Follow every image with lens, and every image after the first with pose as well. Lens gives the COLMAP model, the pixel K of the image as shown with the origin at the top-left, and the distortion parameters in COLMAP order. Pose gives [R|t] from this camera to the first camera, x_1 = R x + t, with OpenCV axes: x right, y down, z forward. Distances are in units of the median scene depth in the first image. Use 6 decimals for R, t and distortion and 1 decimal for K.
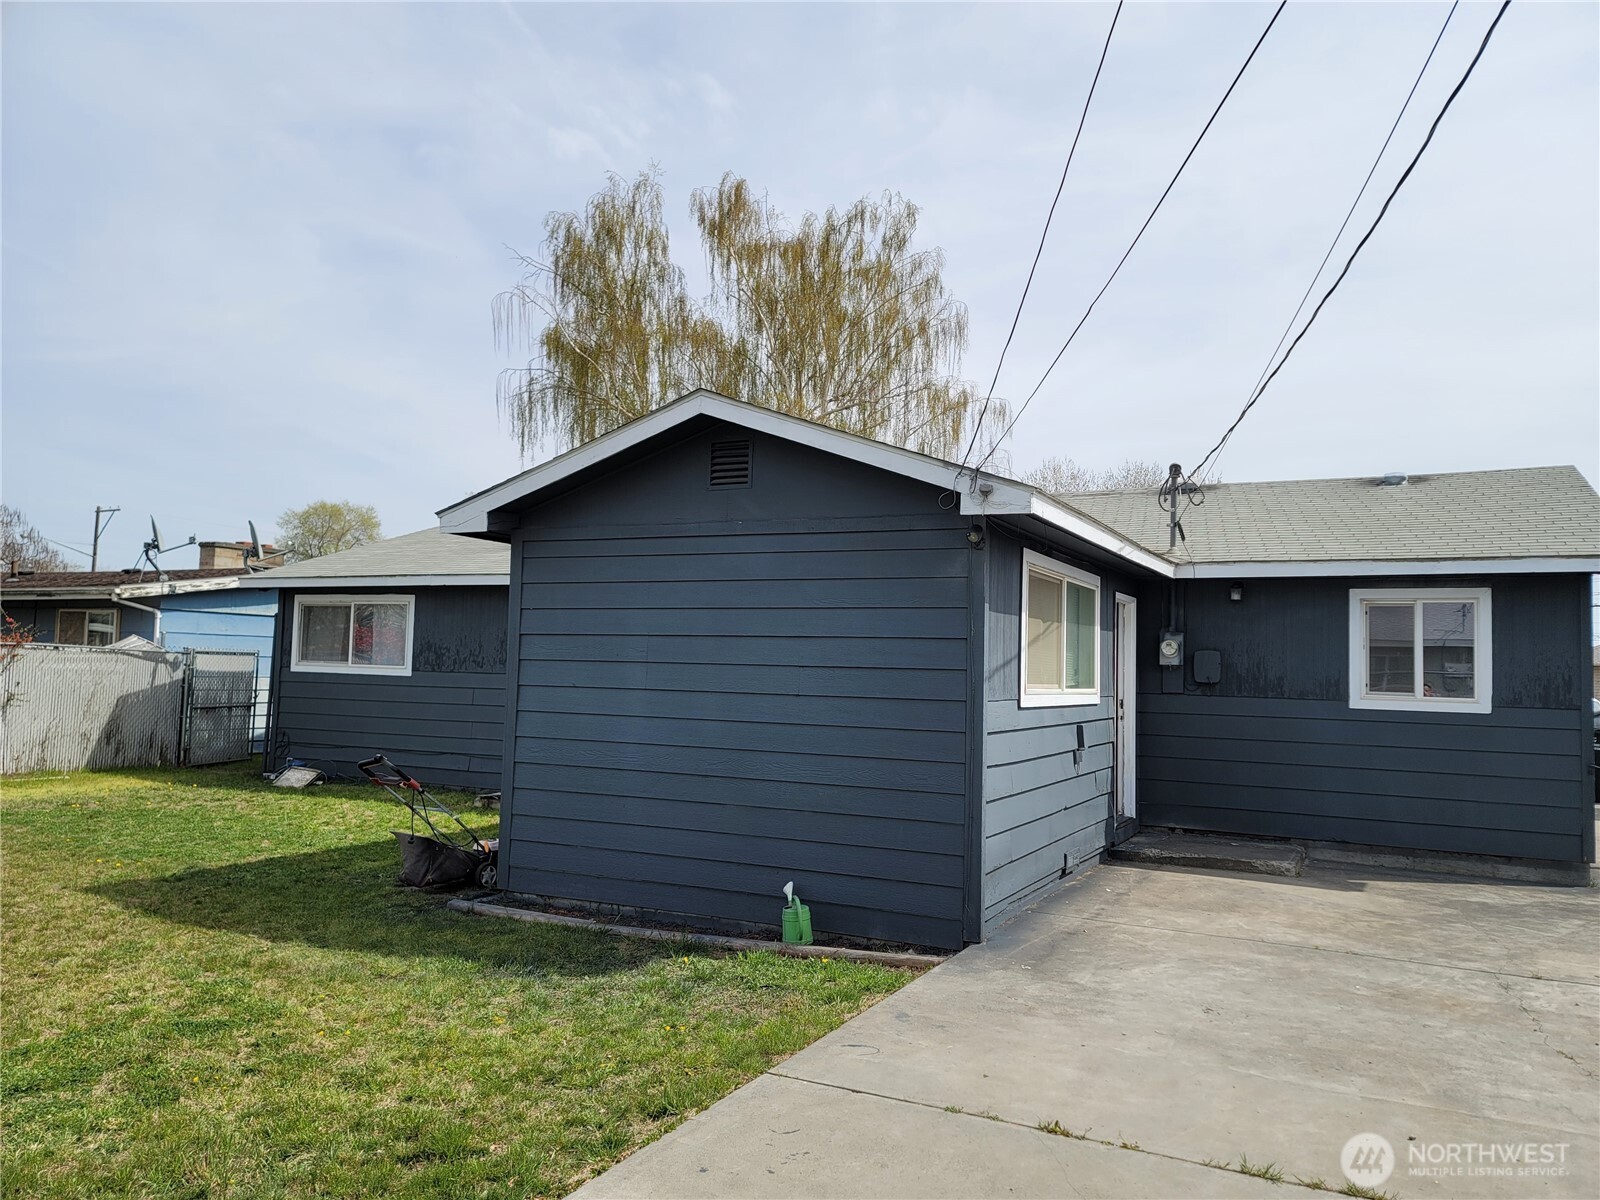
lens RADIAL K [[1183.0, 0, 807.4], [0, 1183.0, 599.9], [0, 0, 1]] dist [0.044693, 0.000123]
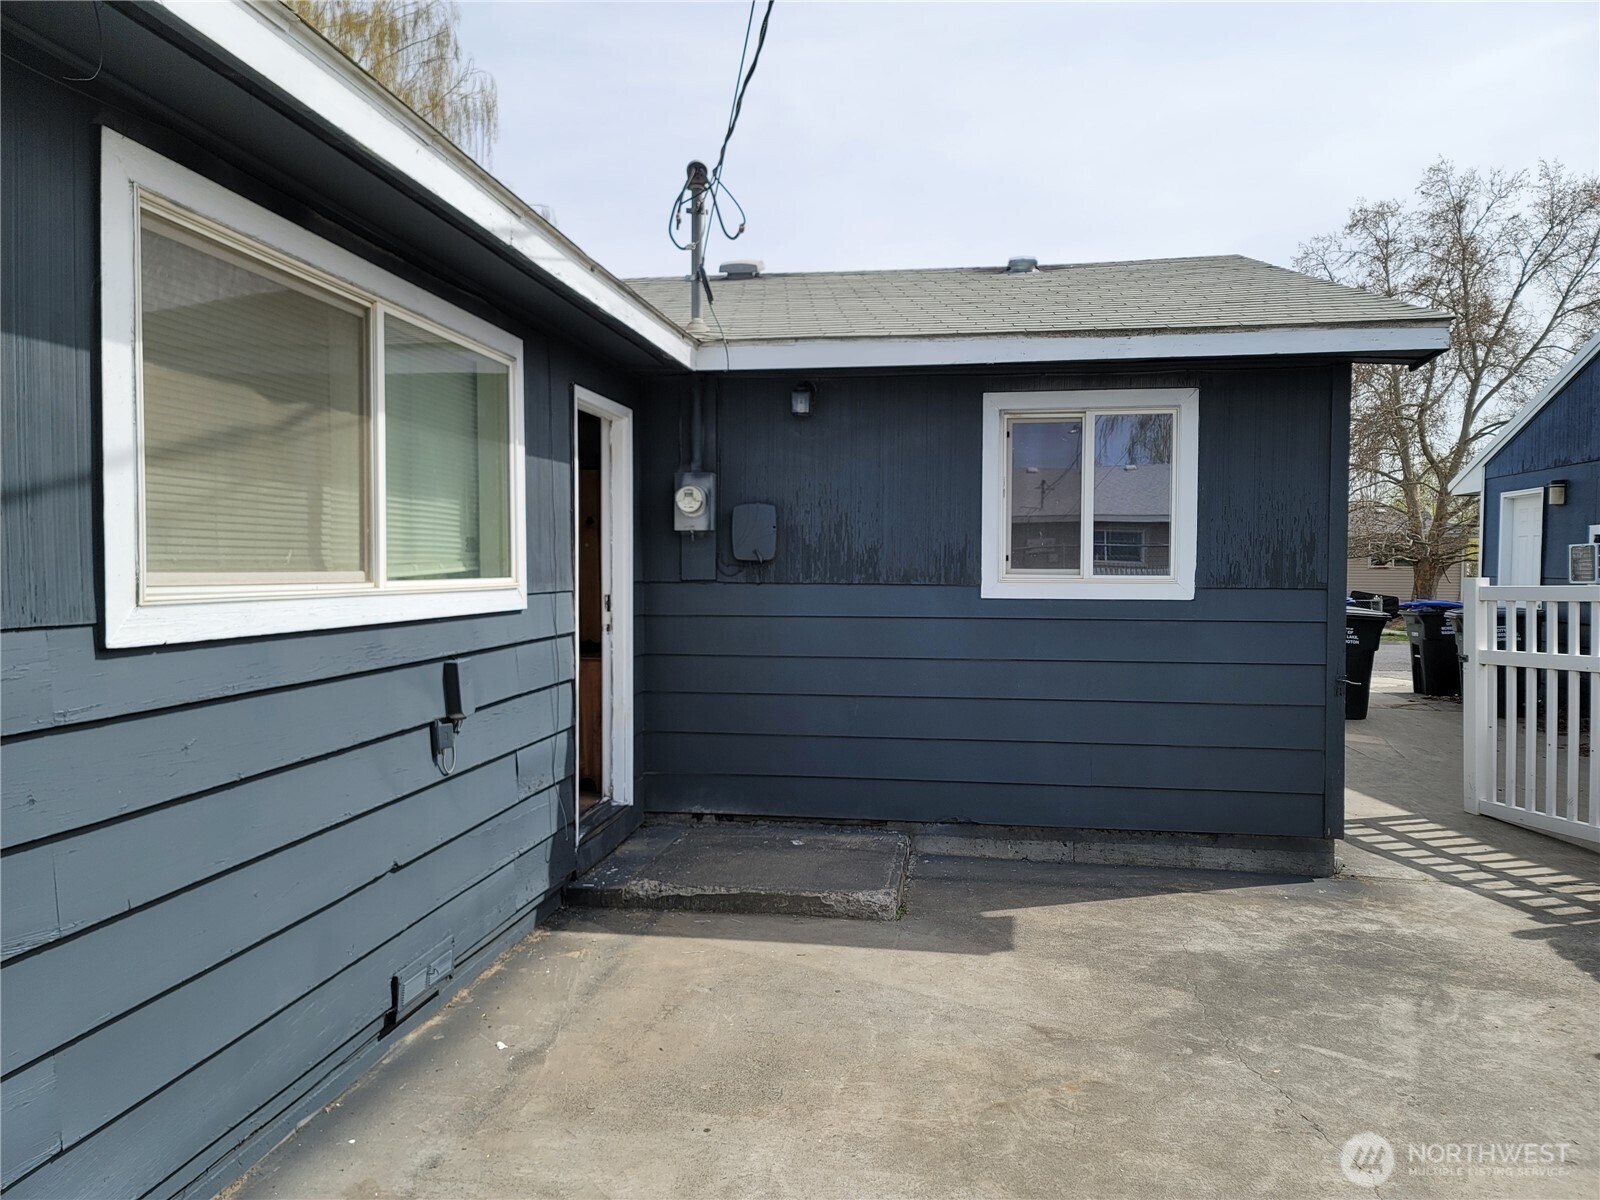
lens RADIAL K [[1183.0, 0, 807.4], [0, 1183.0, 599.9], [0, 0, 1]] dist [0.044693, 0.000123]
pose [[0.947762, -0.032311, 0.317339, 0.193418], [0.001712, 0.995357, 0.096232, 0.036432], [-0.318975, -0.090662, 0.943417, 0.490613]]
